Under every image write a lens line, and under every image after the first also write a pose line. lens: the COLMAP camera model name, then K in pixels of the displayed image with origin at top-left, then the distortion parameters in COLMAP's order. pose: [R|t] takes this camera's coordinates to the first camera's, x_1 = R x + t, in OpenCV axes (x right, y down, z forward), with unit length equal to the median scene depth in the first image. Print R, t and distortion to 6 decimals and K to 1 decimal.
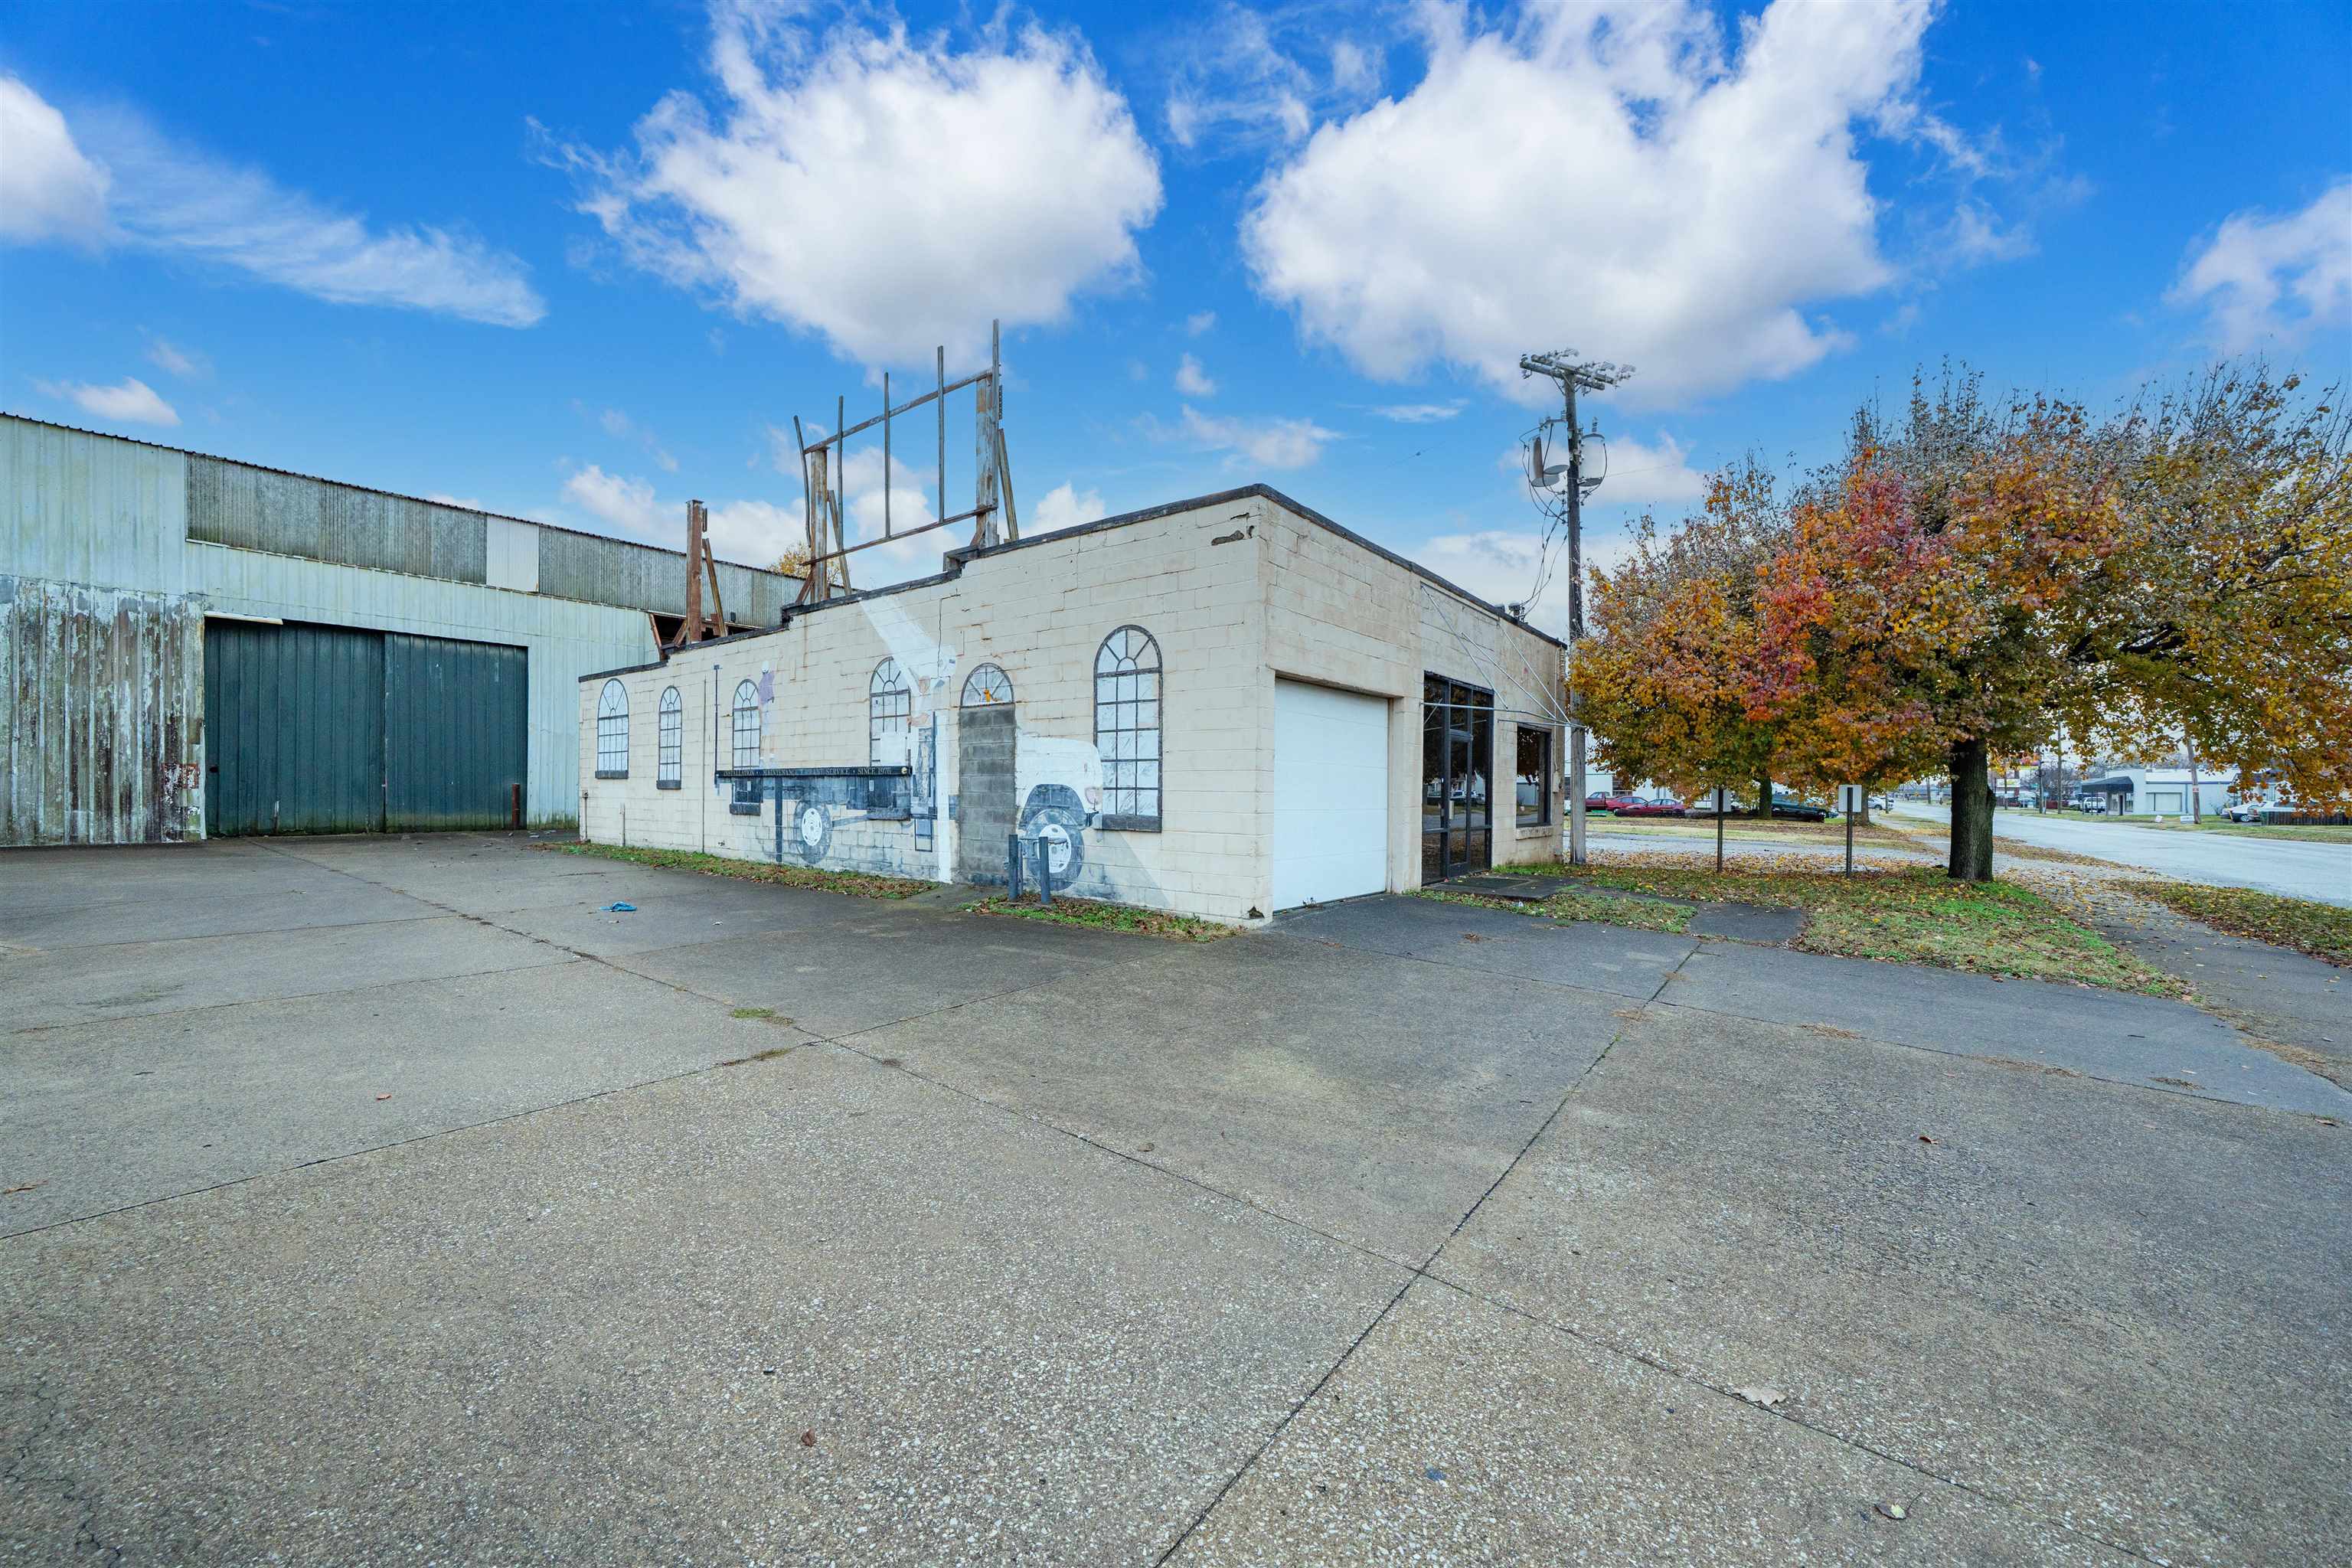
lens RADIAL K [[875.4, 0, 1170.7], [0, 875.4, 797.0], [0, 0, 1]] dist [-0.007976, -0.000091]
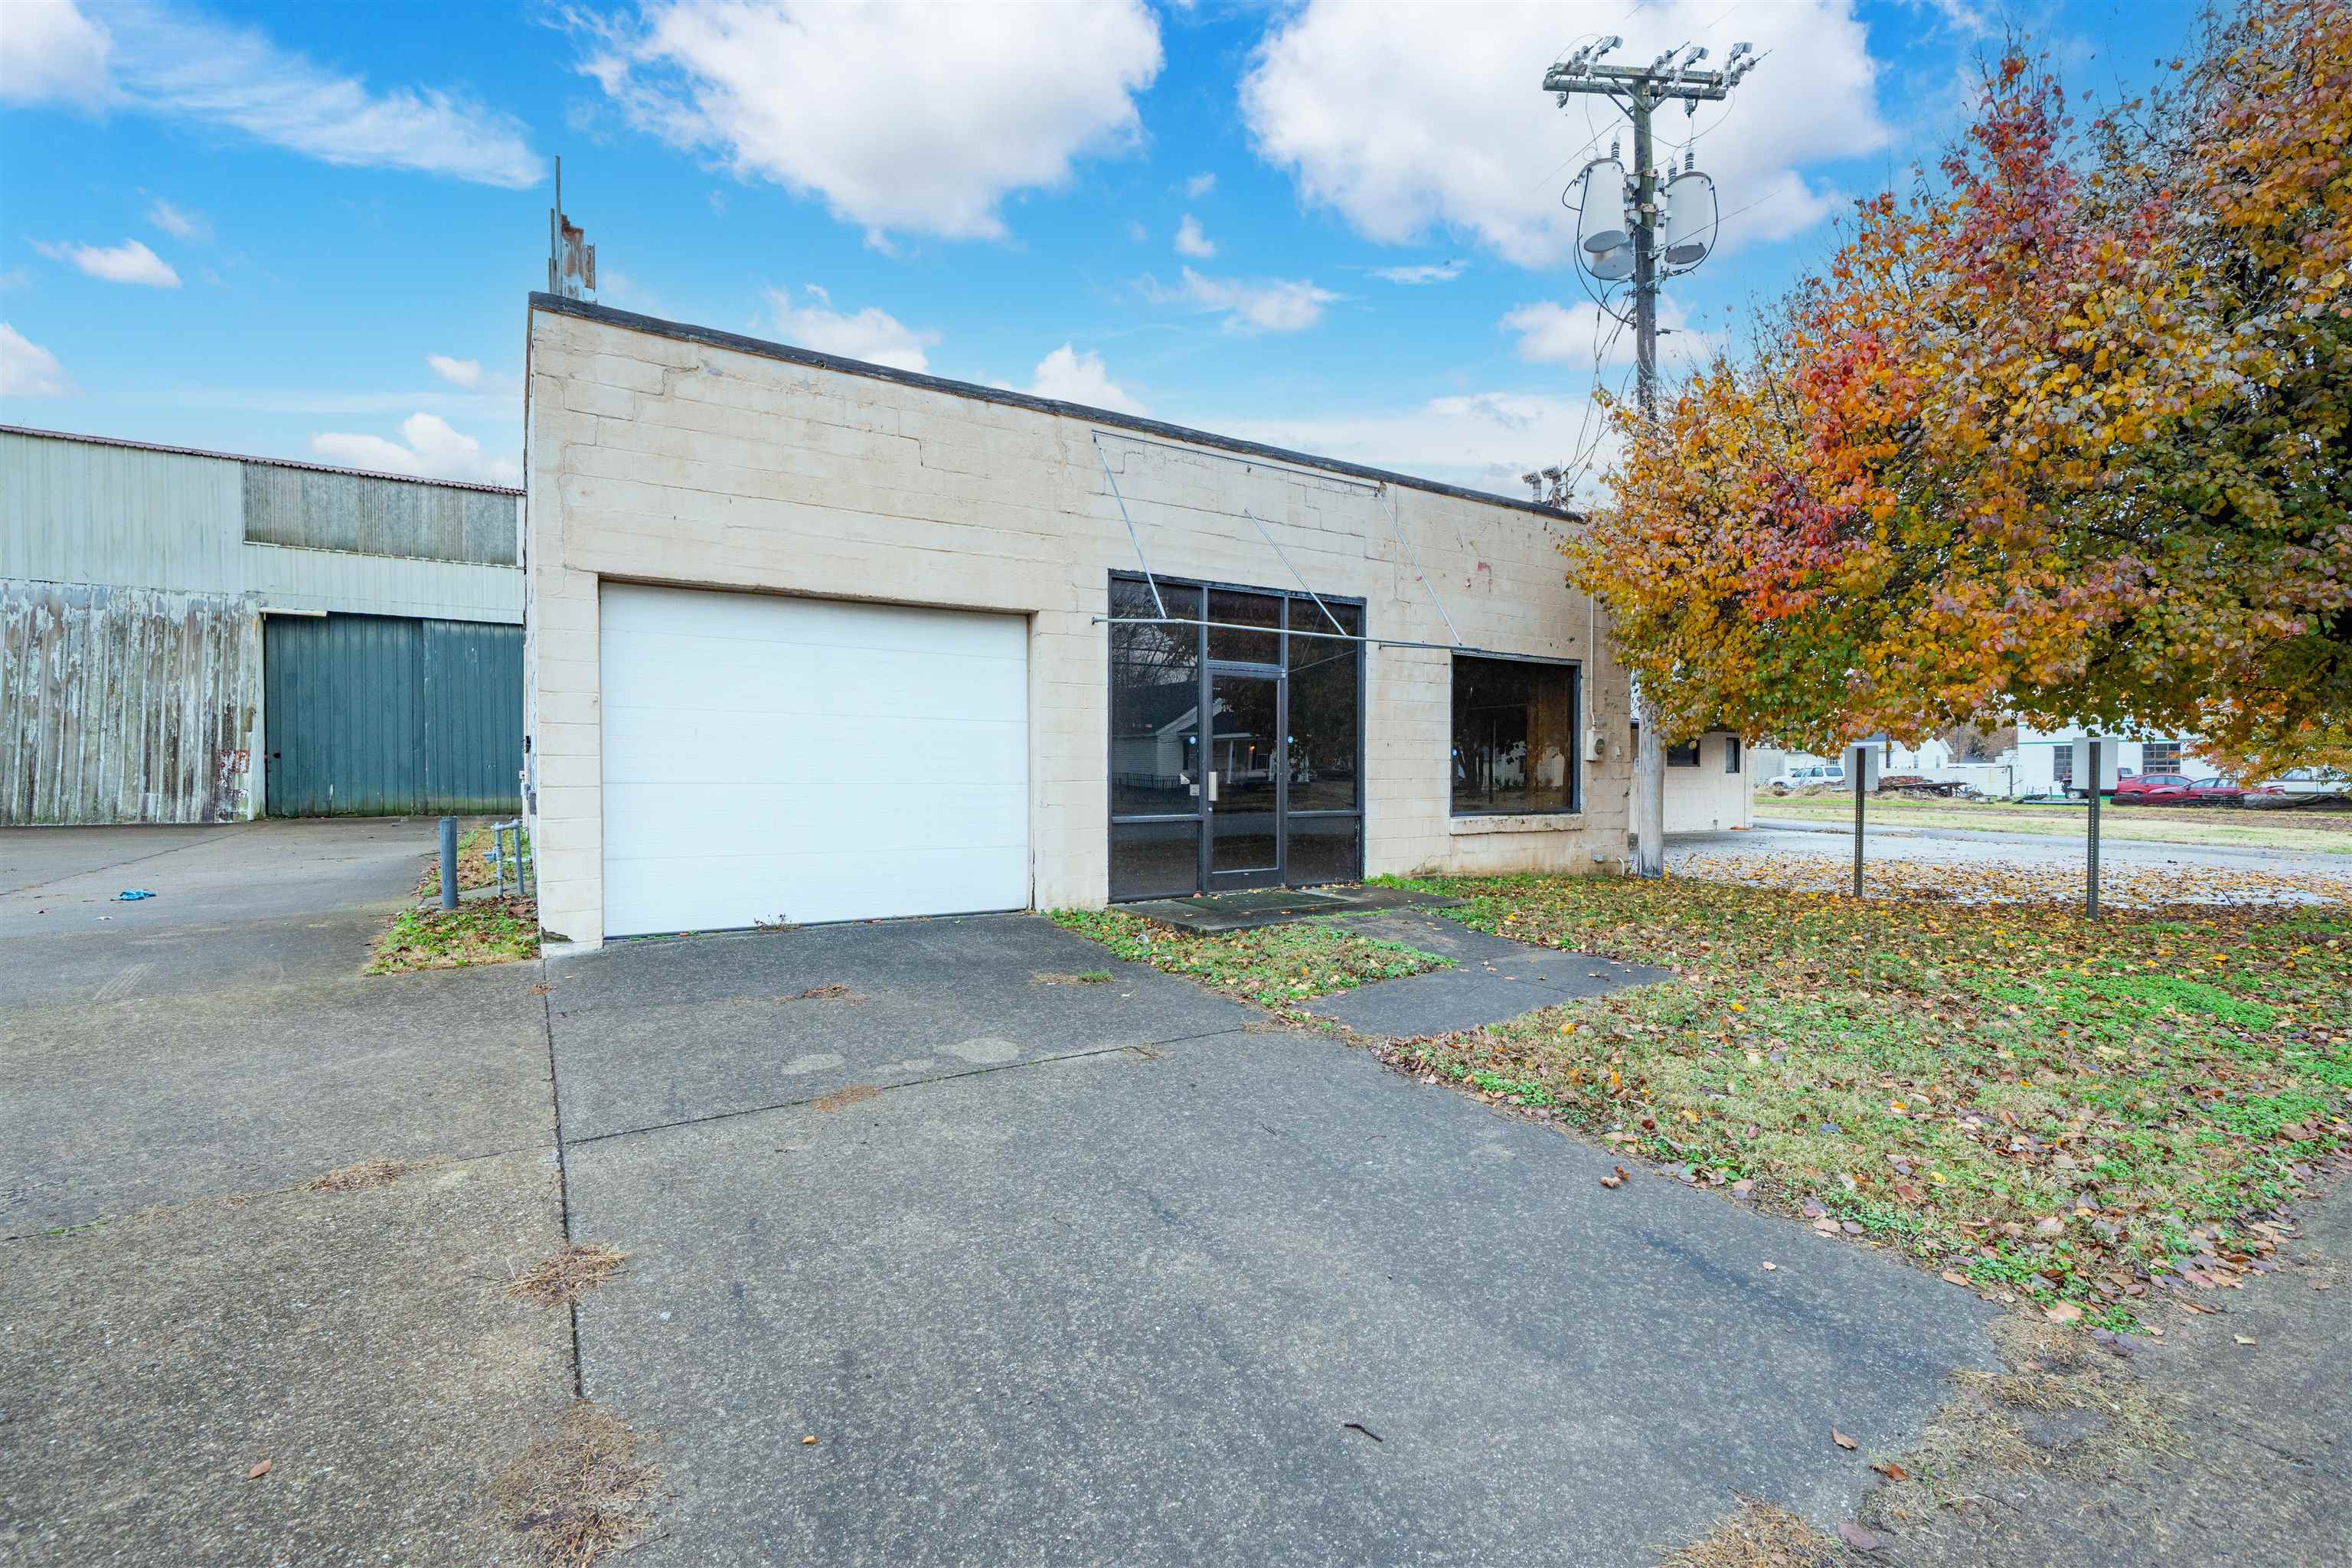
lens RADIAL K [[1020.8, 0, 1172.9], [0, 1020.8, 786.5], [0, 0, 1]] dist [-0.002344, 0.000368]
pose [[0.939901, -0.003781, -0.341426, 0.392828], [0.005515, 0.999976, 0.004109, 0.008477], [0.341402, -0.005745, 0.939900, 0.206502]]
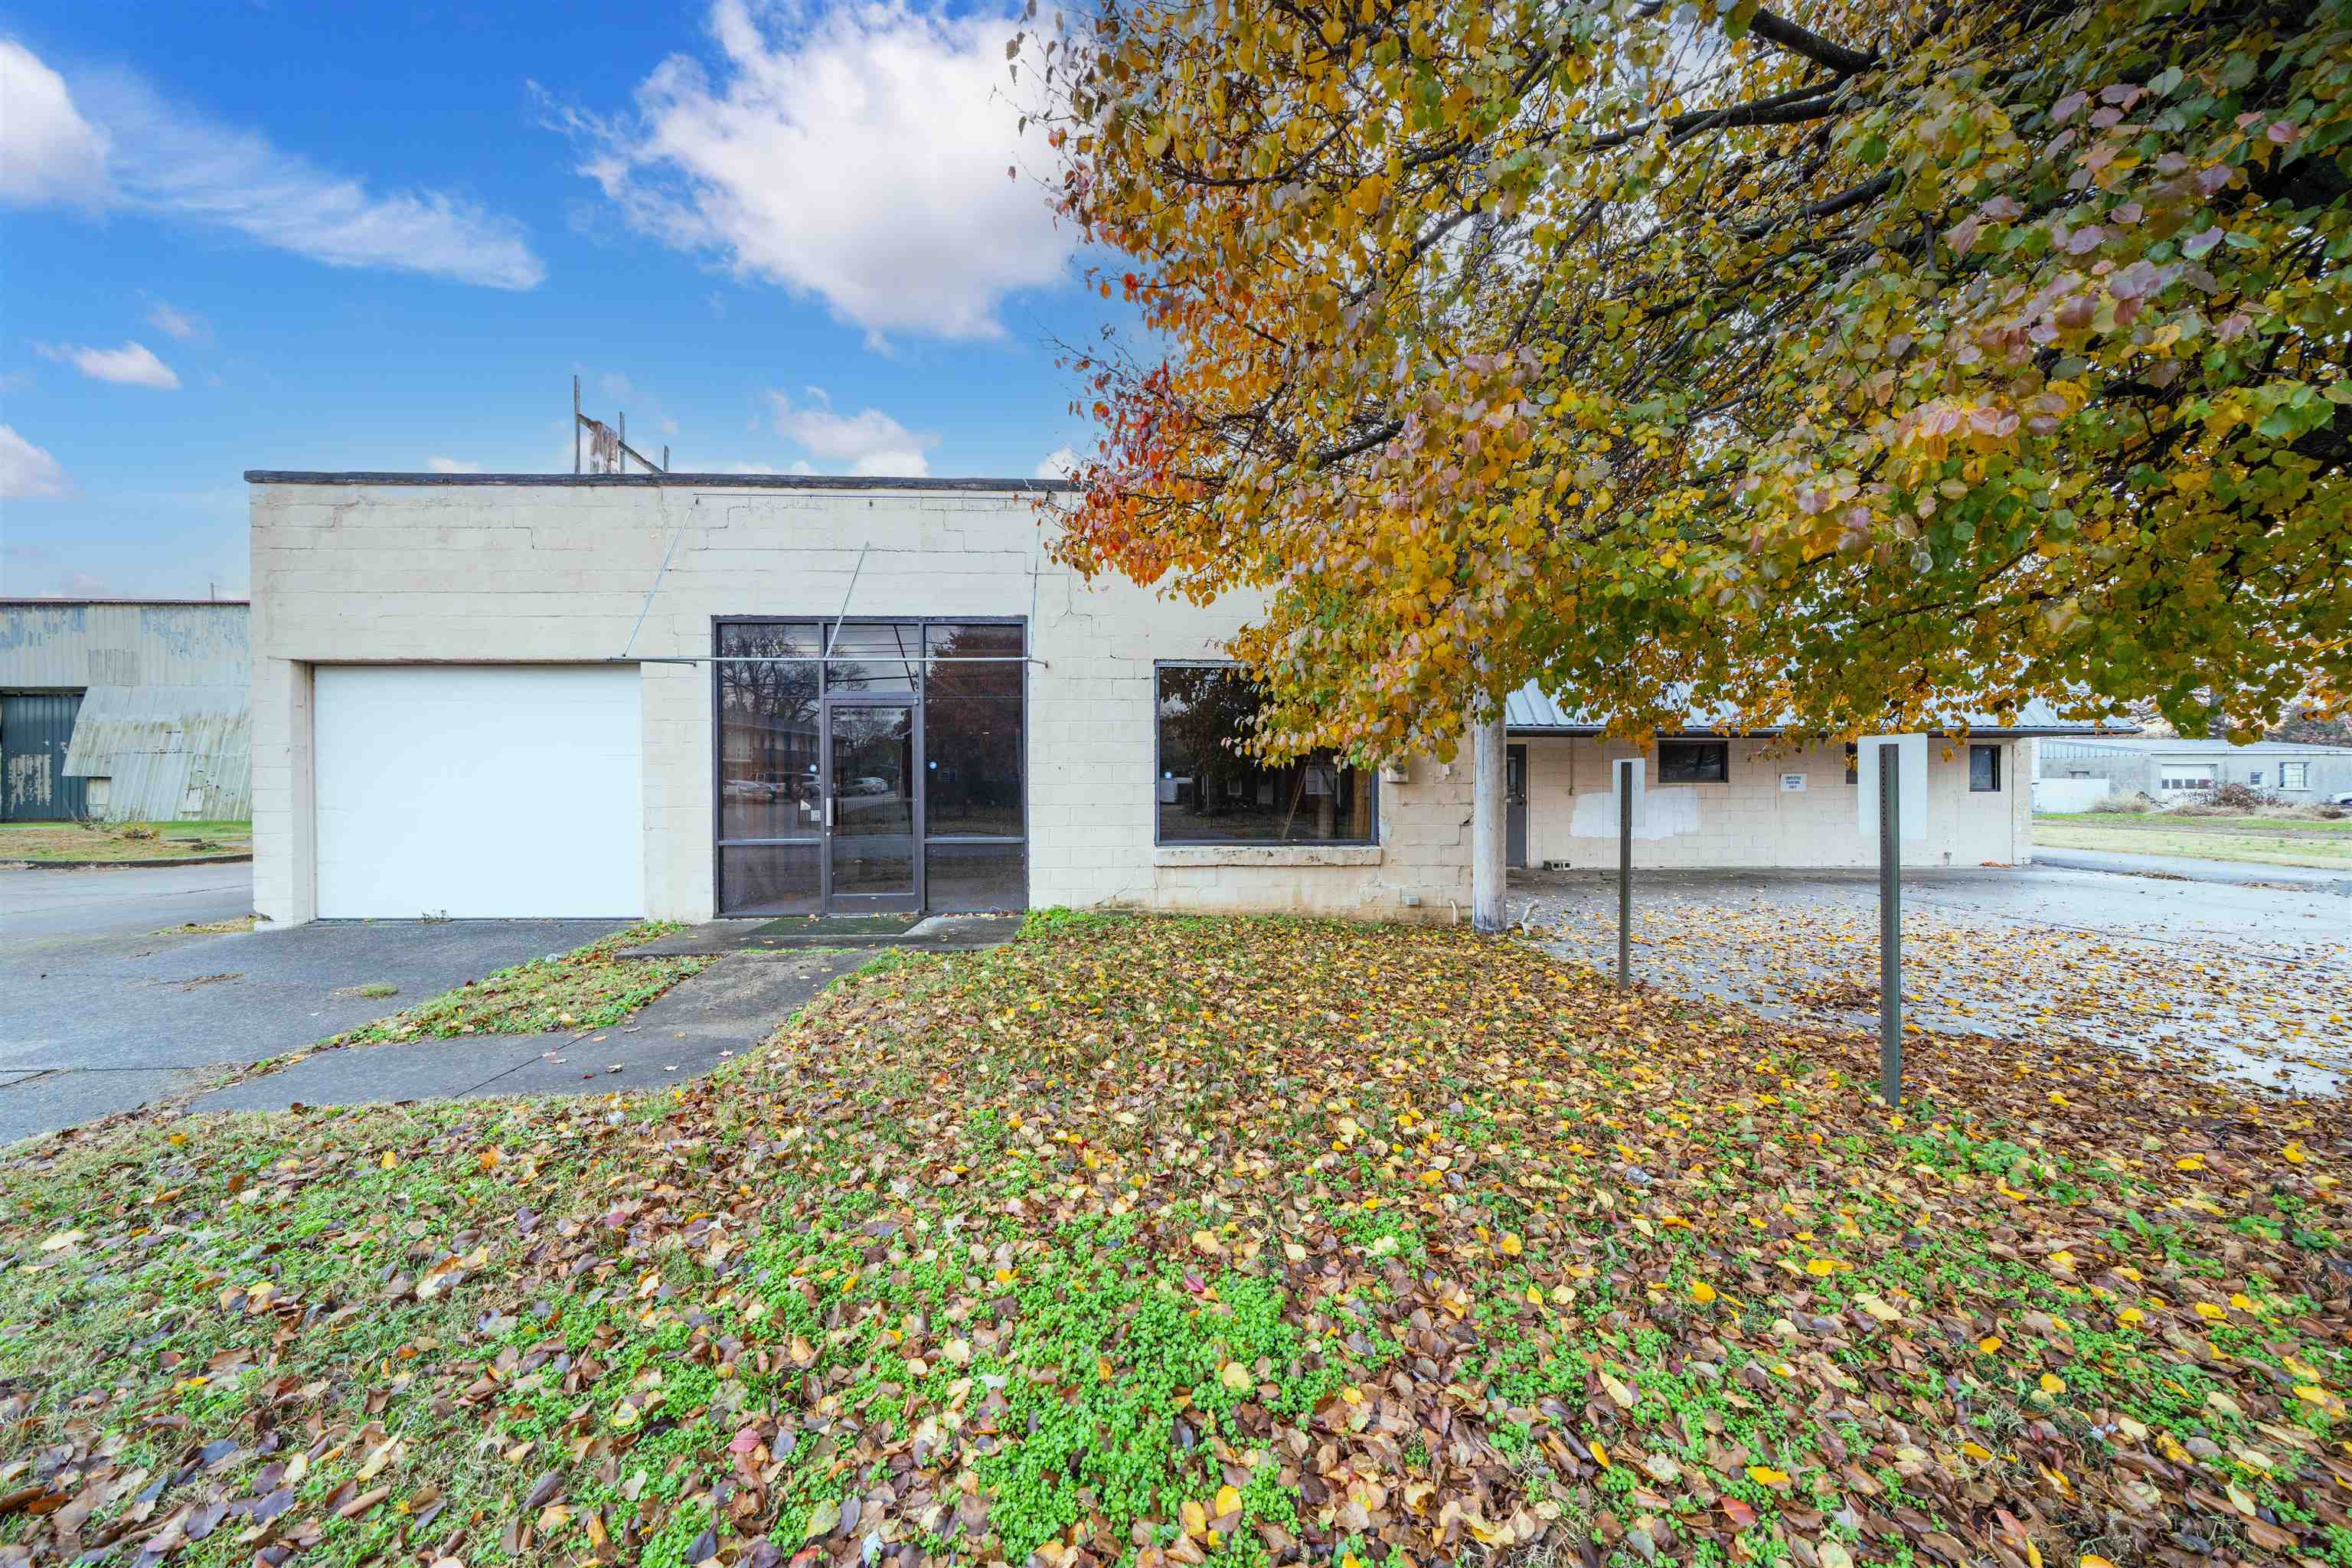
lens RADIAL K [[794.8, 0, 1169.6], [0, 794.8, 786.2], [0, 0, 1]] dist [-0.005569, 0.000009]
pose [[0.654072, -0.011926, -0.756339, 0.679806], [0.003699, 0.999914, -0.012568, 0.002543], [0.756424, 0.005422, 0.654059, 0.572544]]
